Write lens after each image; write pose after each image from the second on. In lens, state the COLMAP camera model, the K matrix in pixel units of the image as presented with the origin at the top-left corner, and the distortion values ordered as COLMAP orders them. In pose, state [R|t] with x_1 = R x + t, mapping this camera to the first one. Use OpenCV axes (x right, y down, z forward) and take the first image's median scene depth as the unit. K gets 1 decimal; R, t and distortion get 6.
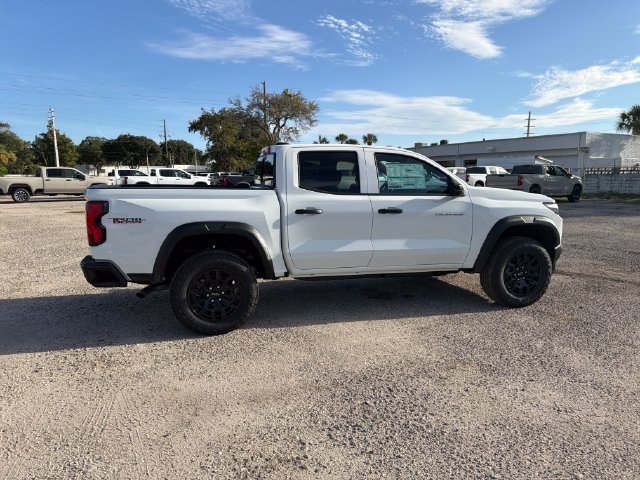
lens RADIAL K [[447.1, 0, 314.8], [0, 447.1, 244.0], [0, 0, 1]] dist [0.077766, -0.110823]
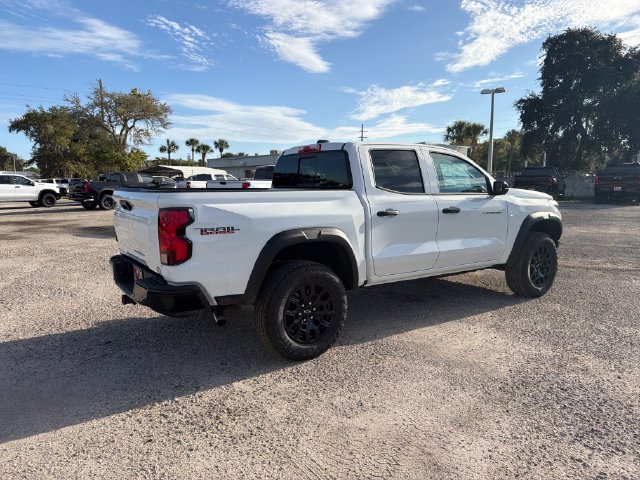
lens RADIAL K [[447.1, 0, 314.8], [0, 447.1, 244.0], [0, 0, 1]] dist [0.077766, -0.110823]
pose [[0.943302, -0.051604, 0.327900, -0.428597], [0.056313, 0.998401, -0.004877, -0.012261], [-0.327124, 0.023065, 0.944700, 0.157894]]
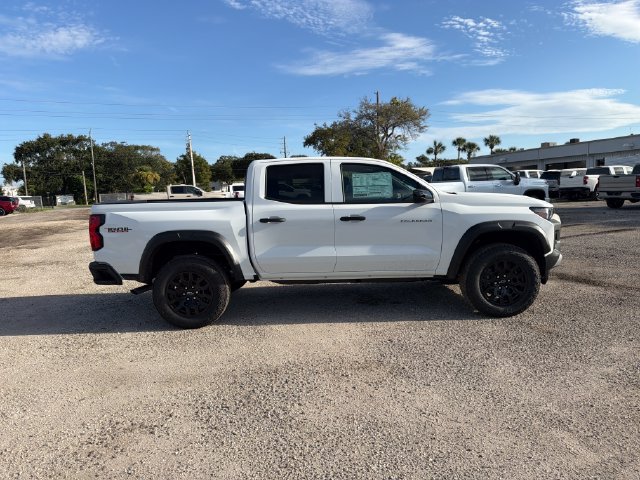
lens RADIAL K [[447.1, 0, 314.8], [0, 447.1, 244.0], [0, 0, 1]] dist [0.077766, -0.110823]
pose [[0.965026, -0.001248, -0.262150, 0.344503], [-0.004125, 0.999793, -0.019946, 0.006625], [0.262120, 0.020330, 0.964821, -0.028539]]
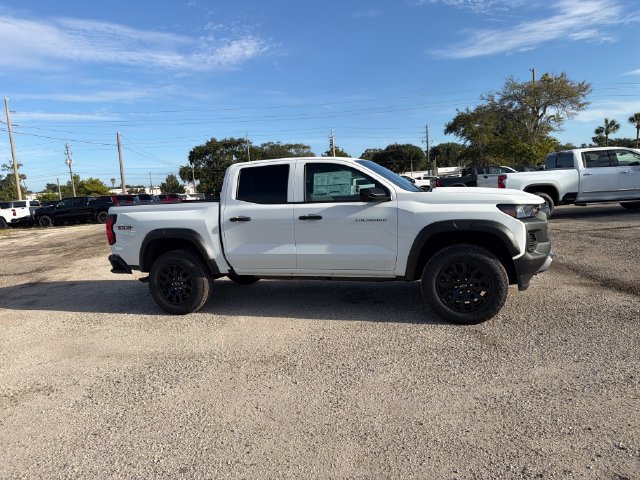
lens RADIAL K [[448.2, 0, 313.7], [0, 448.2, 241.8], [0, 0, 1]] dist [0.074571, -0.118128]
pose [[0.828765, 0.014547, -0.559408, 0.748324], [-0.019981, 0.999794, -0.003603, -0.012107], [0.559240, 0.014164, 0.828885, 0.114338]]
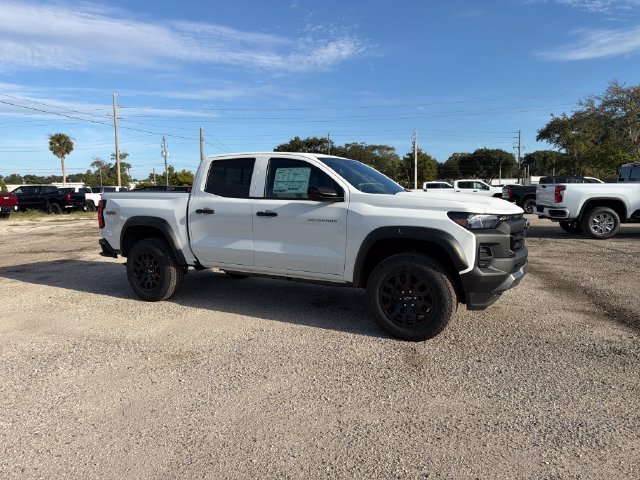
lens RADIAL K [[447.1, 0, 314.8], [0, 447.1, 244.0], [0, 0, 1]] dist [0.077766, -0.110823]
pose [[0.717191, 0.075855, -0.692736, 0.937685], [-0.095669, 0.995363, 0.009947, -0.024688], [0.690278, 0.059140, 0.721123, 0.322873]]
